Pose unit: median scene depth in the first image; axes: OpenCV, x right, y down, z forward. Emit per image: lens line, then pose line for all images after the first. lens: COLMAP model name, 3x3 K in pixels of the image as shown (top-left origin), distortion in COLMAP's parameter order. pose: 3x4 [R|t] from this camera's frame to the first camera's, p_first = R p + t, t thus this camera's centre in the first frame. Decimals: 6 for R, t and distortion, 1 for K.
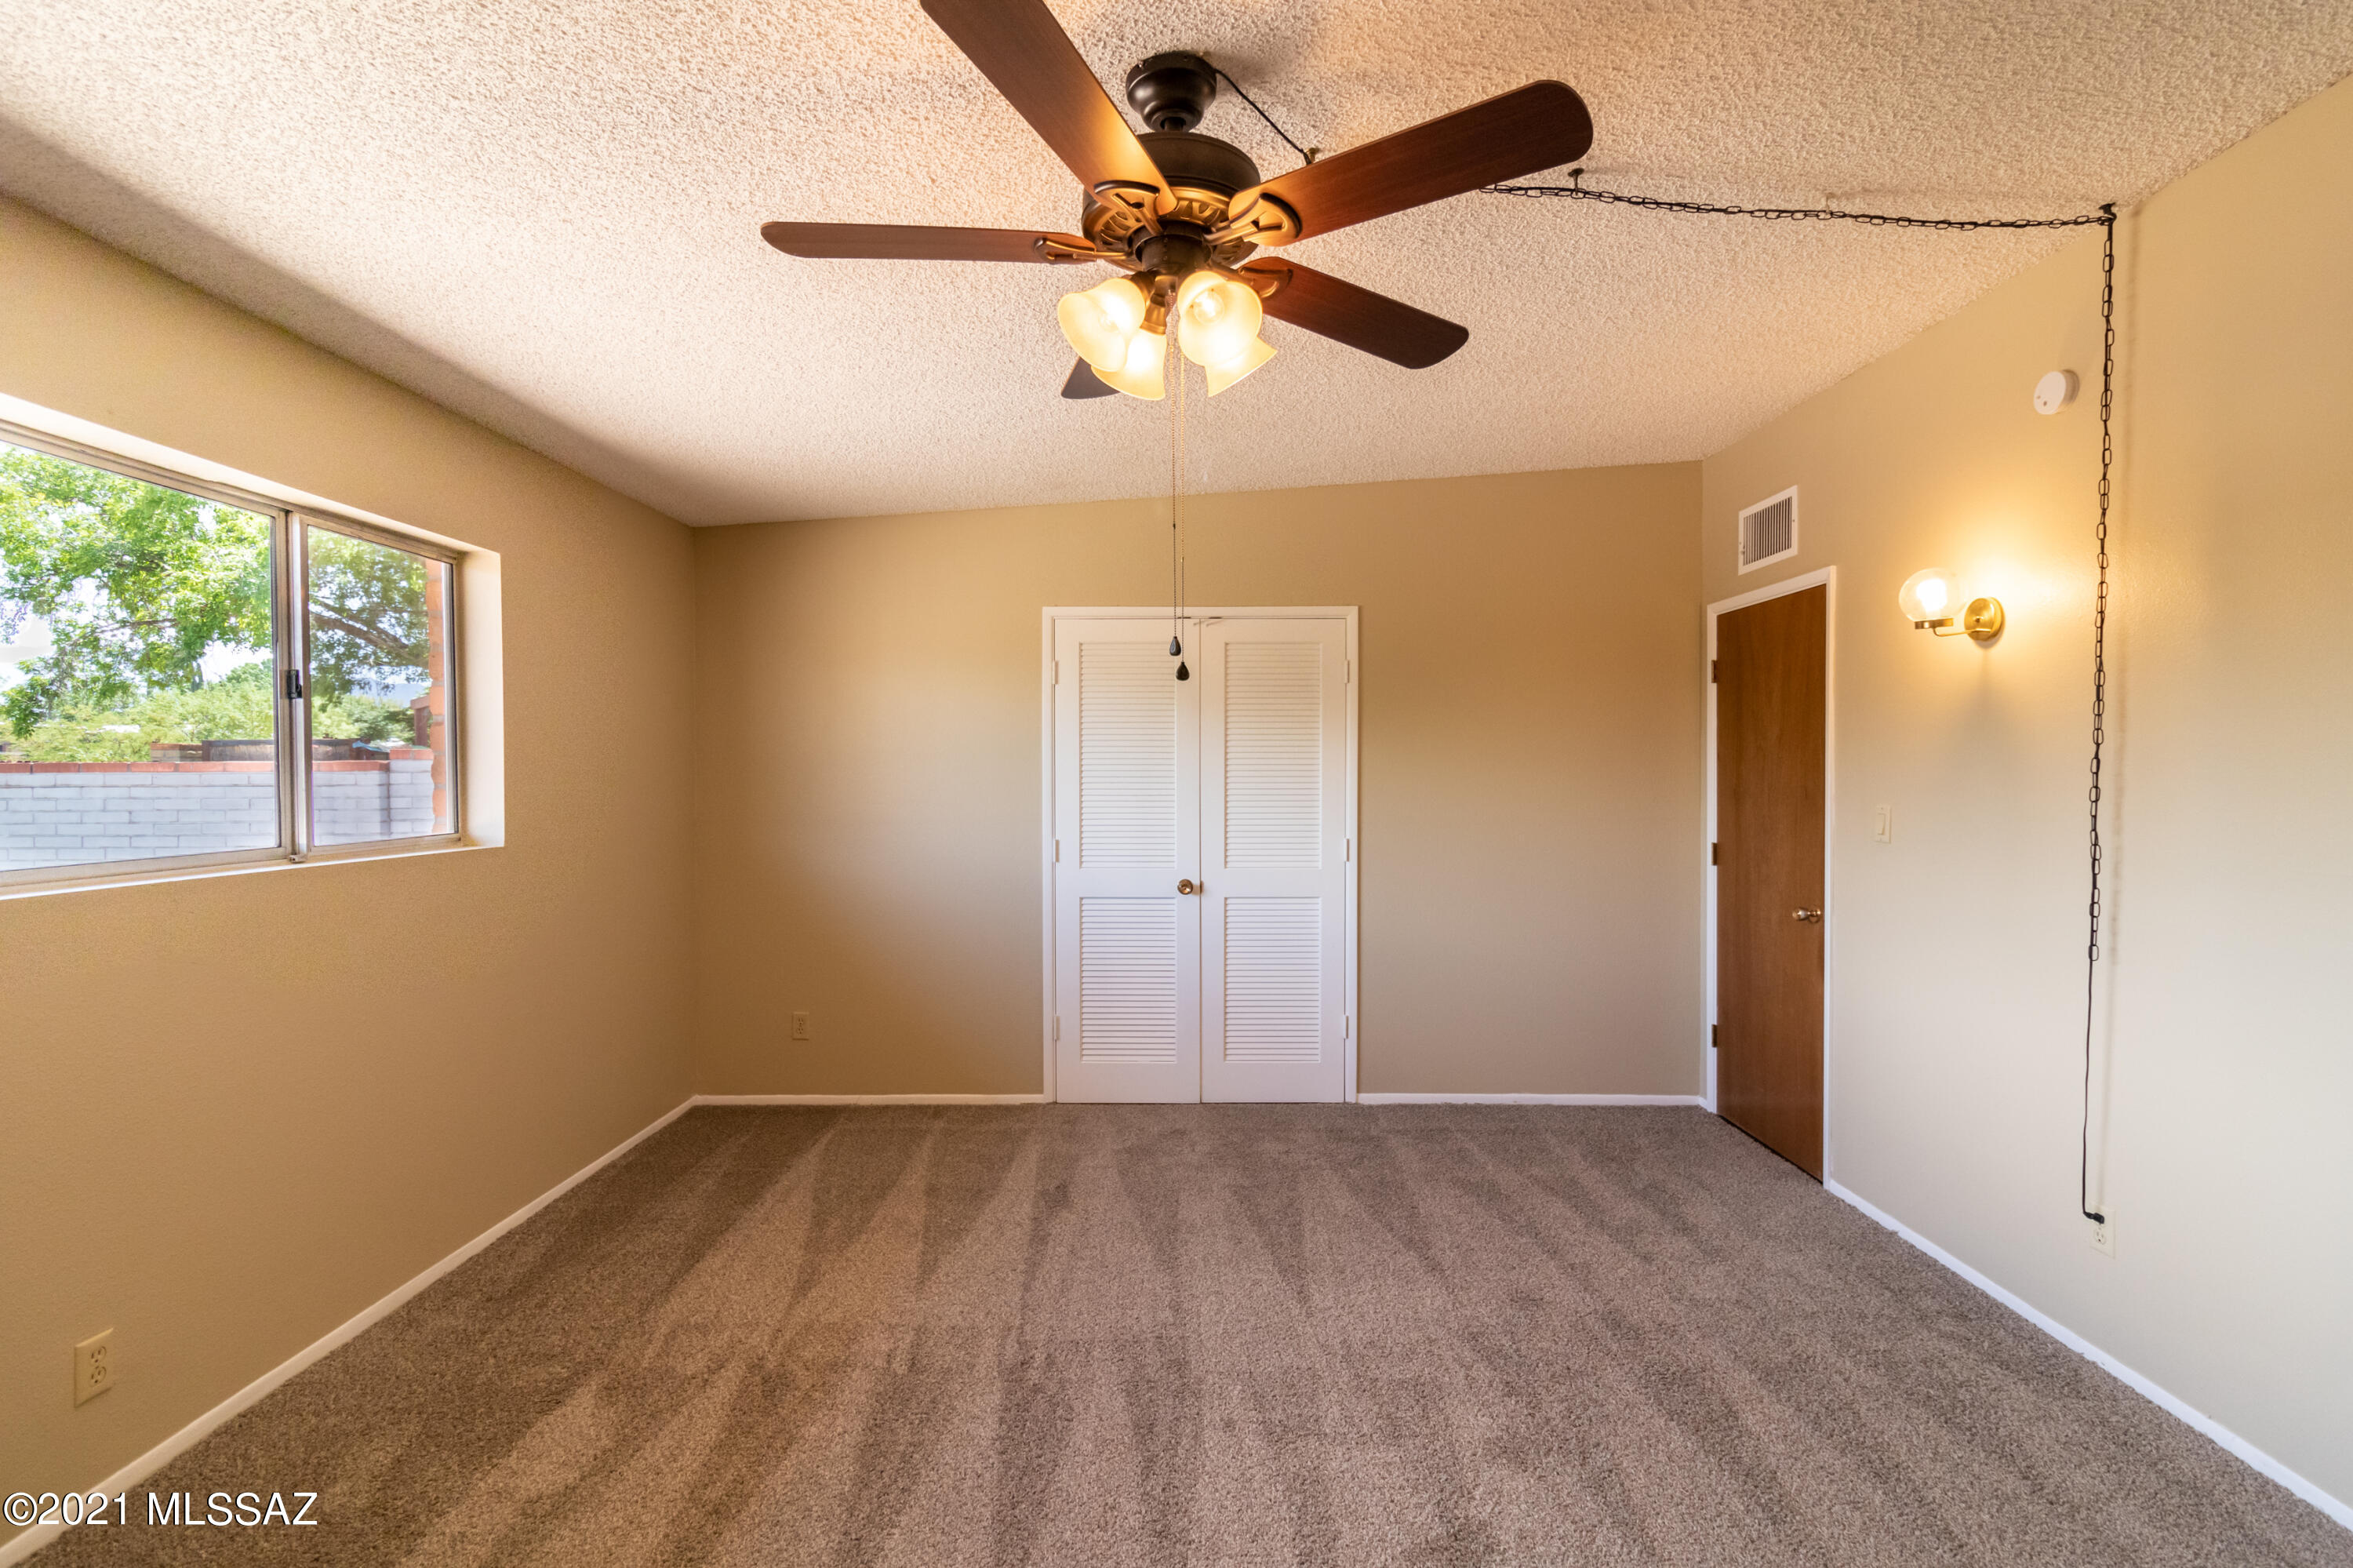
lens RADIAL K [[1075.9, 0, 1176.5], [0, 1075.9, 784.0], [0, 0, 1]] dist [0.000056, 0.000226]
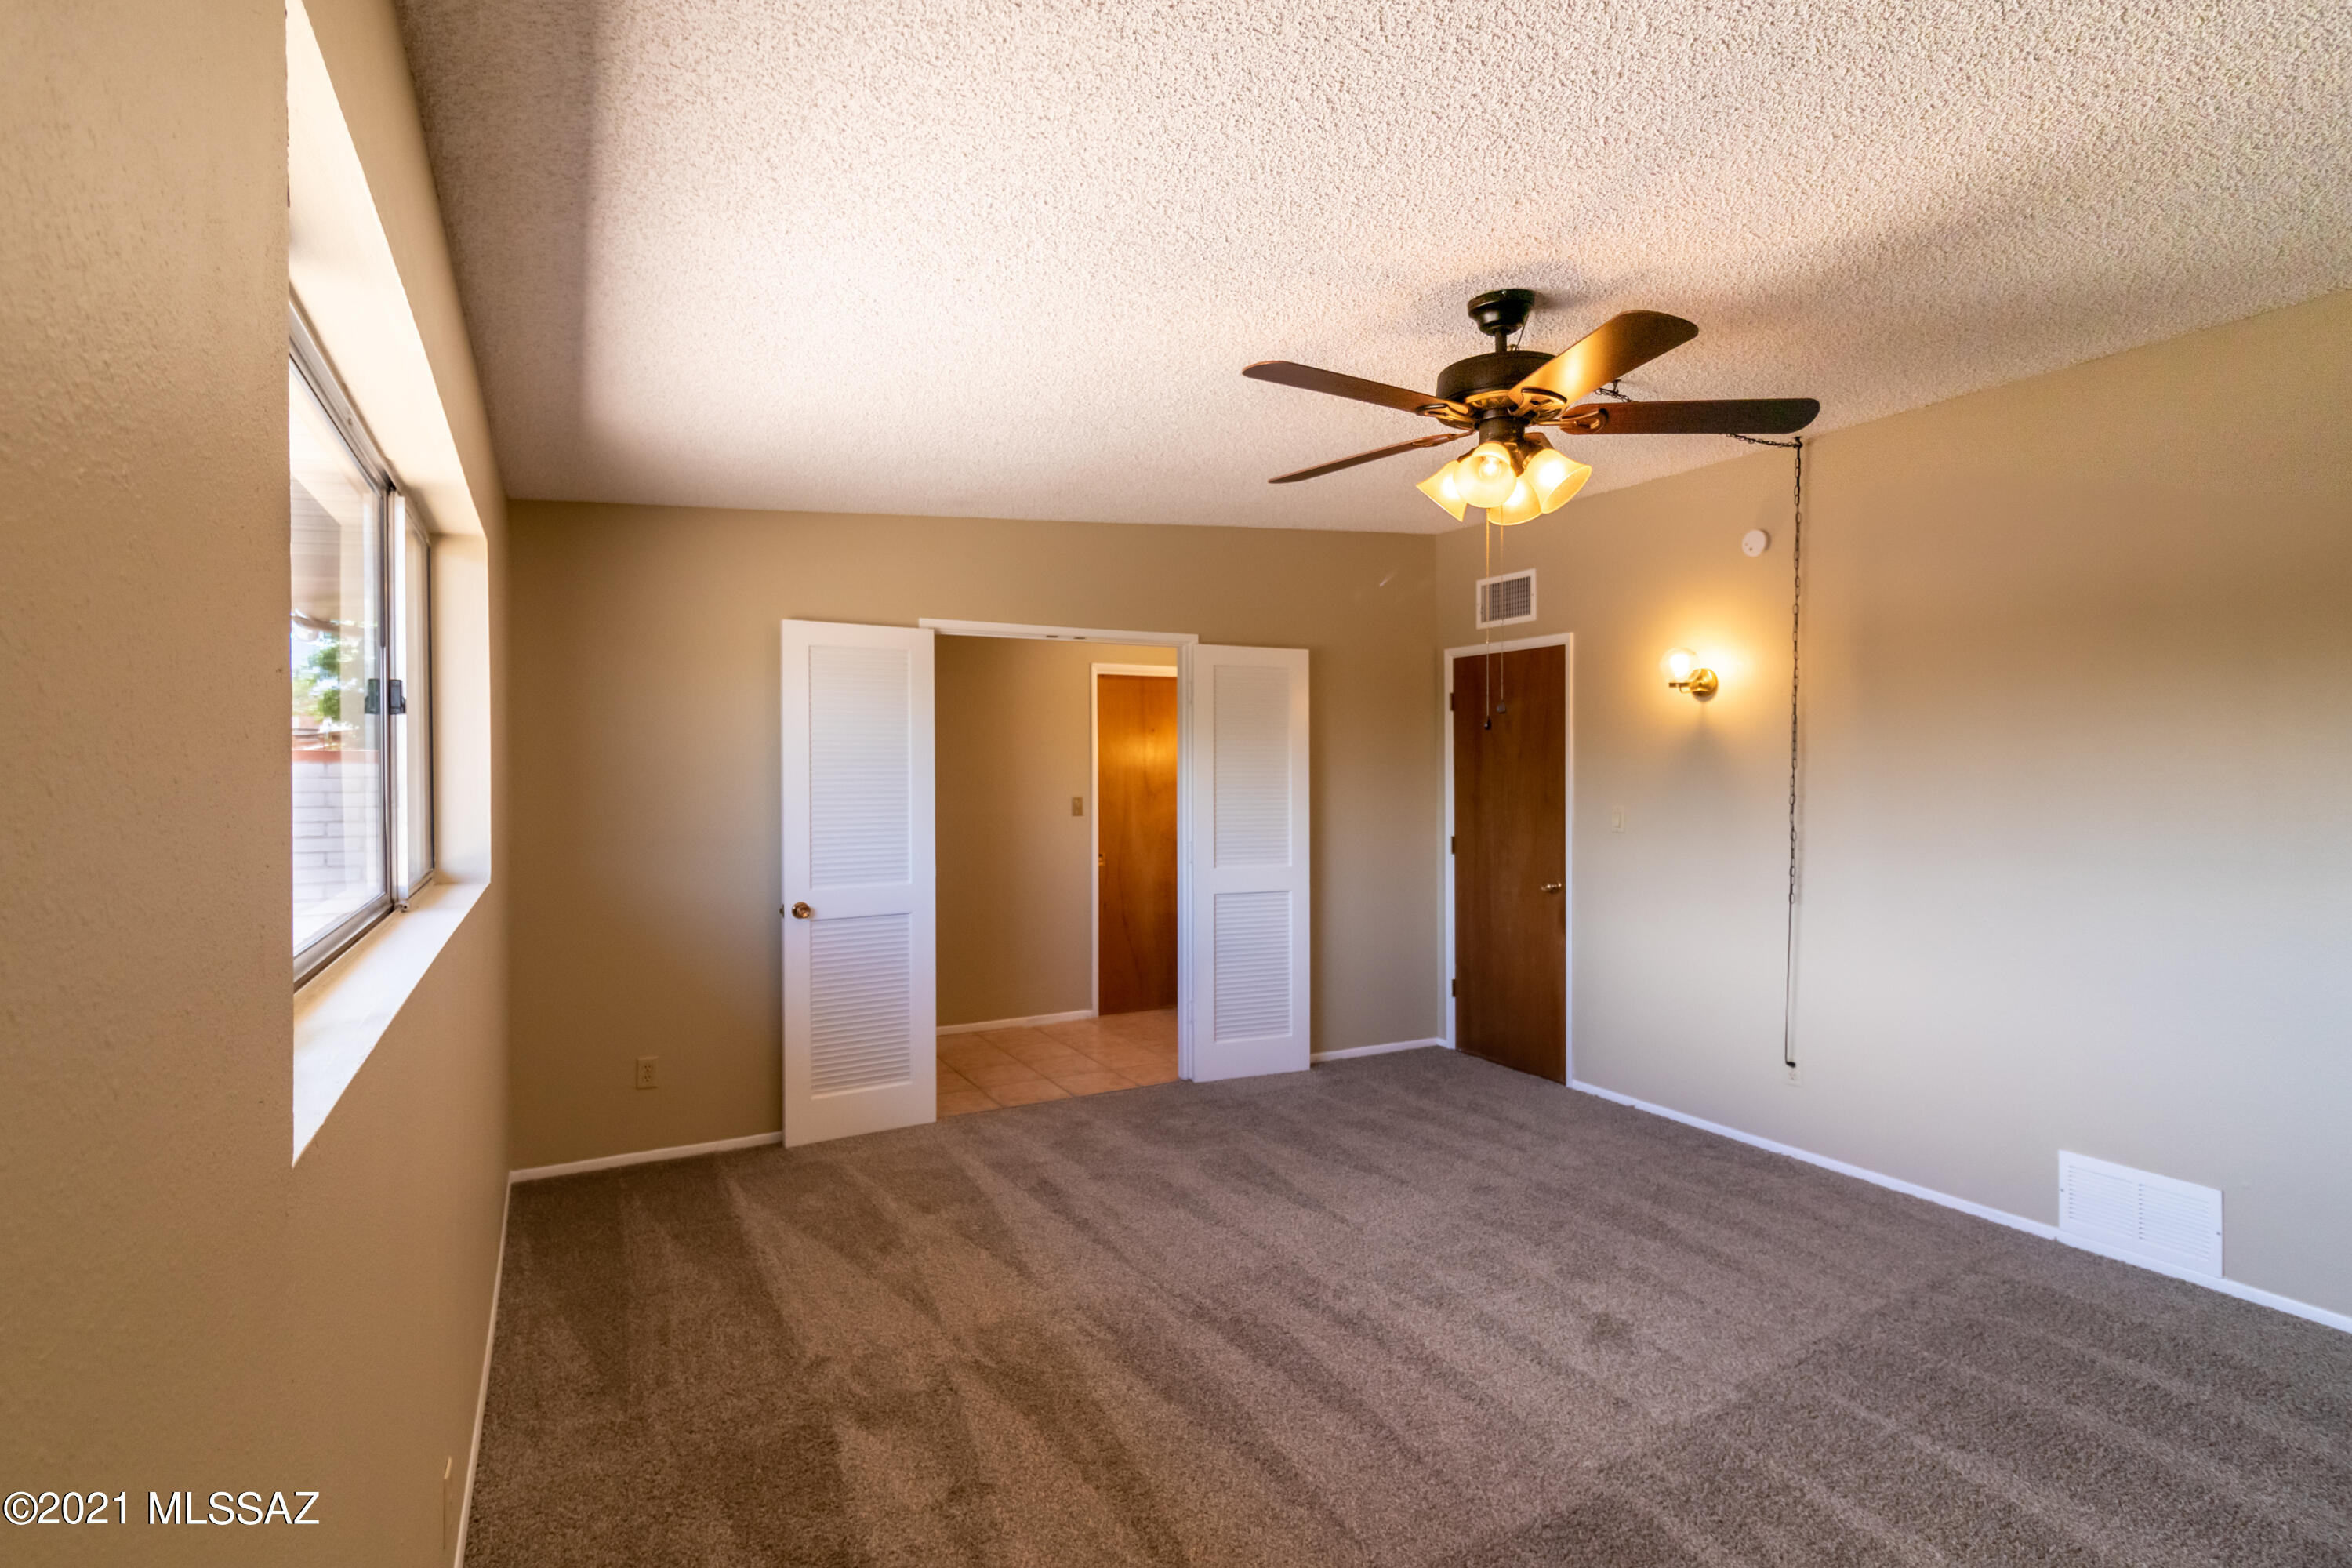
lens RADIAL K [[1132.1, 0, 1183.5], [0, 1132.1, 771.4], [0, 0, 1]] dist [-0.002652, 0.000002]
pose [[0.883355, -0.002755, 0.468696, -0.565837], [0.007071, 0.999947, -0.007449, -0.019776], [-0.468650, 0.009894, 0.883328, -0.048993]]
